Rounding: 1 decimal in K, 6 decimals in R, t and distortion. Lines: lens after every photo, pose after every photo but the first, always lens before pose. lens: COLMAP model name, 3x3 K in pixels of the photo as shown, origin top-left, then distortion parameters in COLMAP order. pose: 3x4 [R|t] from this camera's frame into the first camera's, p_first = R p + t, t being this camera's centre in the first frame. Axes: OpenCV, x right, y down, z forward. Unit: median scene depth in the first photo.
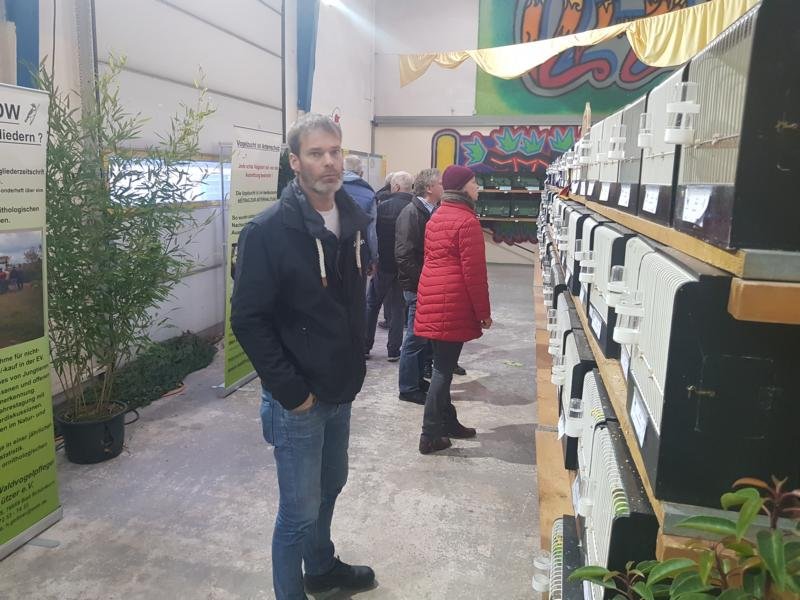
lens RADIAL K [[624.9, 0, 378.3], [0, 624.9, 291.7], [0, 0, 1]] dist [0.034835, -0.063135]
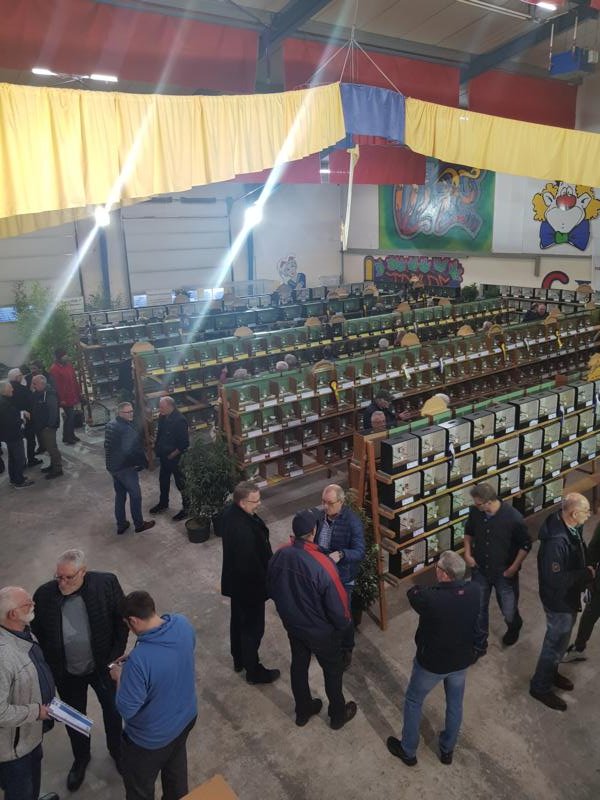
lens RADIAL K [[624.9, 0, 303.3], [0, 624.9, 396.3], [0, 0, 1]] dist [0.034835, -0.063135]
pose [[0.761691, 0.141353, -0.632334, 1.261591], [-0.081116, 0.989039, 0.123381, -0.062103], [0.642843, -0.042685, 0.764808, -0.605001]]
